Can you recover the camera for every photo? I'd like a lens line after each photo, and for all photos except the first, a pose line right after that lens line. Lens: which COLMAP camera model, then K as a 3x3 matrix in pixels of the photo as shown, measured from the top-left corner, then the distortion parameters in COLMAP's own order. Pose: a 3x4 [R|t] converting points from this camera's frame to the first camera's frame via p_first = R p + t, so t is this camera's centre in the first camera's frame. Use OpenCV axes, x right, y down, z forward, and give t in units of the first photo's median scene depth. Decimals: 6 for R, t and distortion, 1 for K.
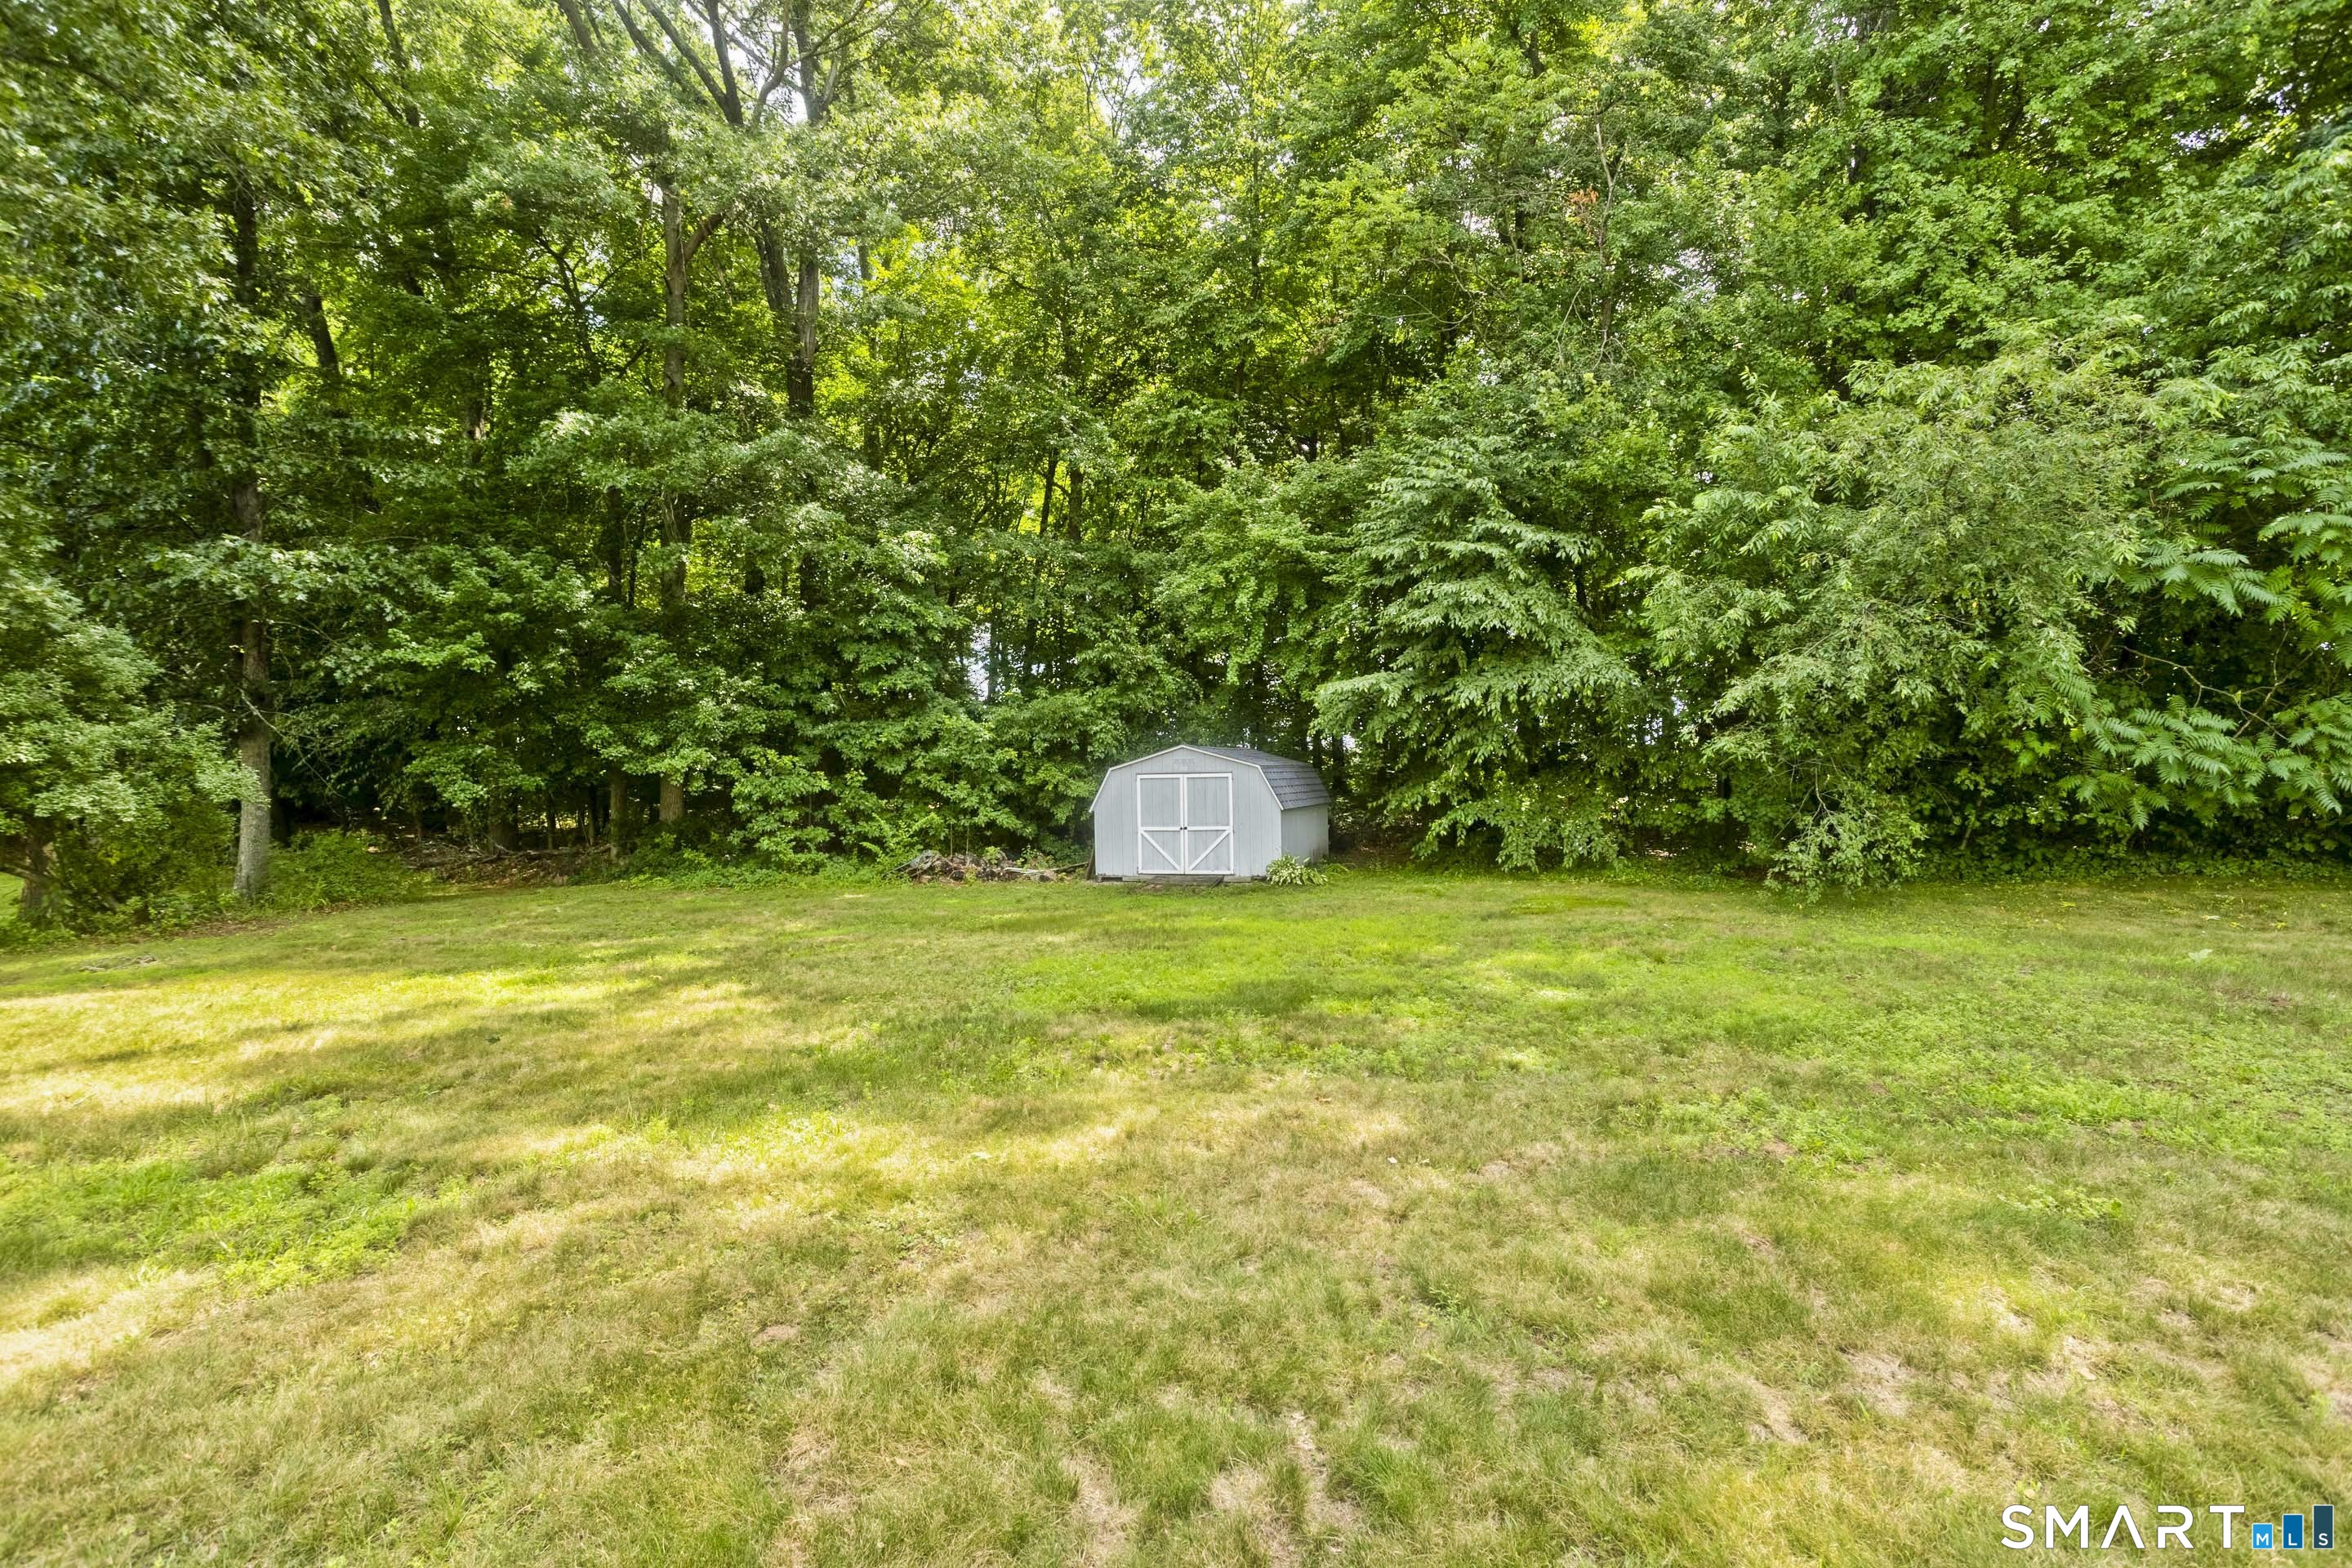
lens RADIAL K [[1140.8, 0, 1138.0], [0, 1140.8, 793.1], [0, 0, 1]] dist [0.000518, 0.000140]
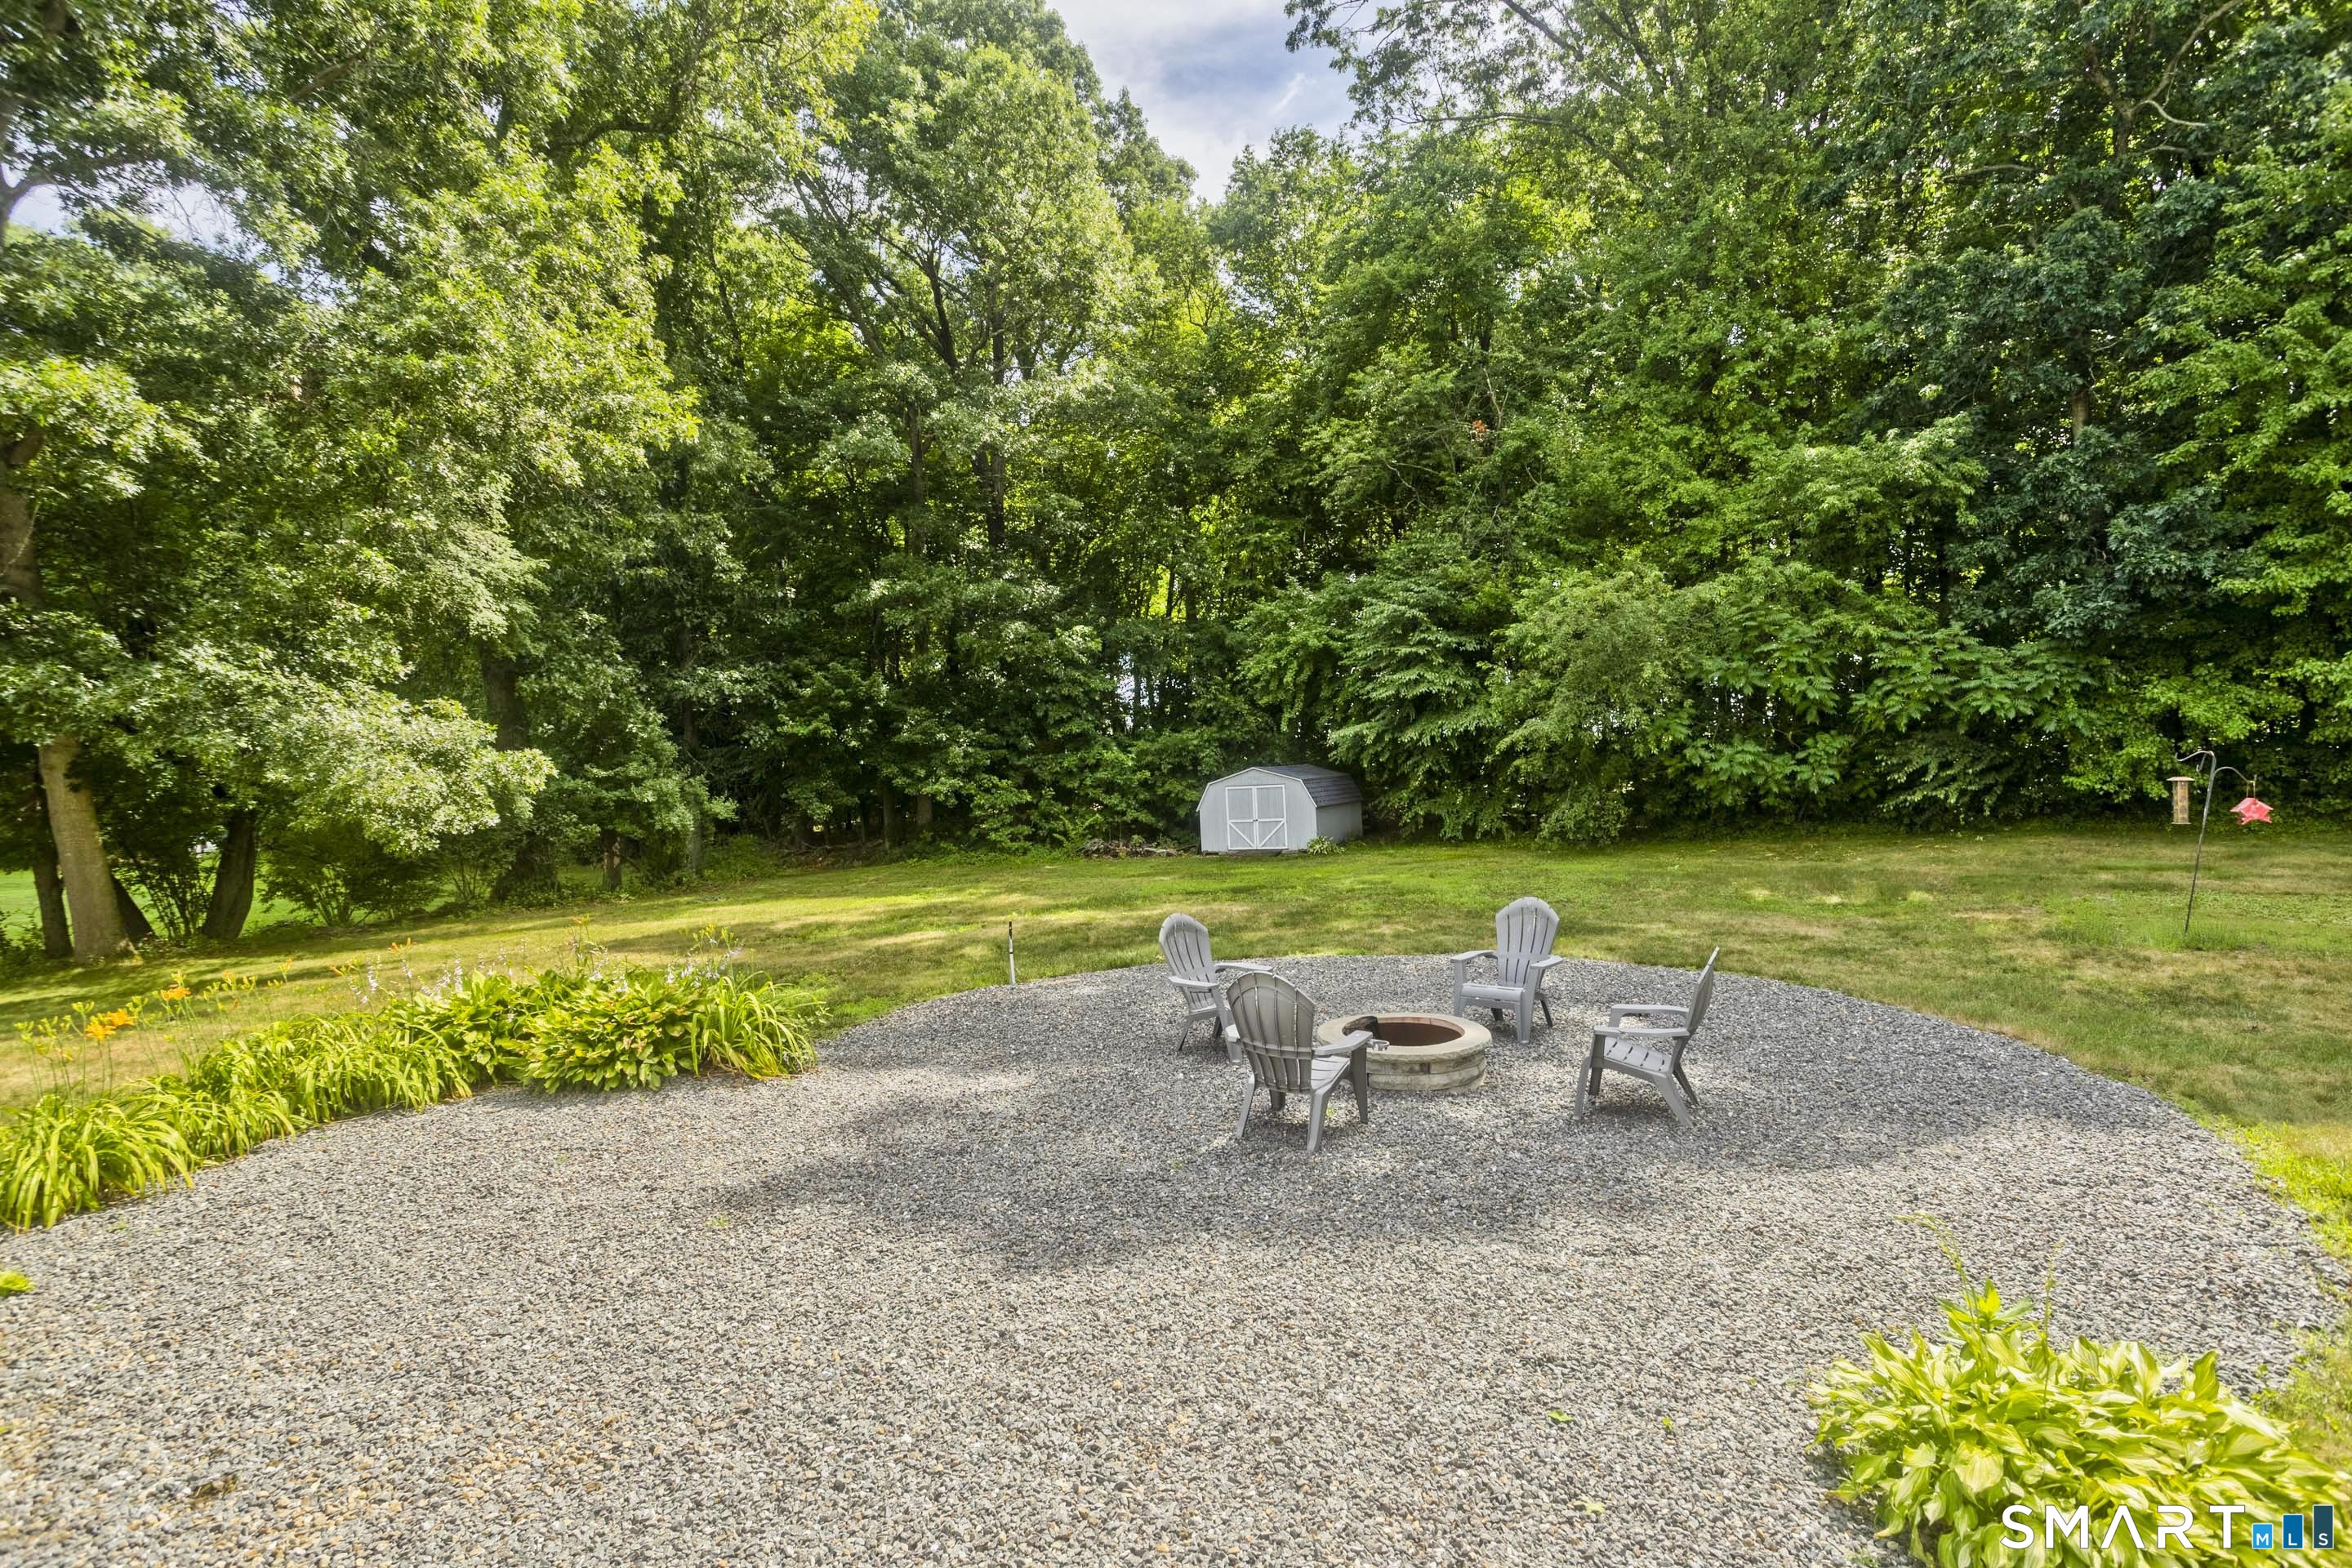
lens RADIAL K [[1175.0, 0, 1176.0], [0, 1175.0, 784.0], [0, 0, 1]] dist [-0.000430, 0.000065]
pose [[0.995068, -0.027694, -0.095250, 0.083536], [0.027748, 0.999615, -0.000755, -0.020578], [0.095235, -0.001892, 0.995453, -0.607875]]
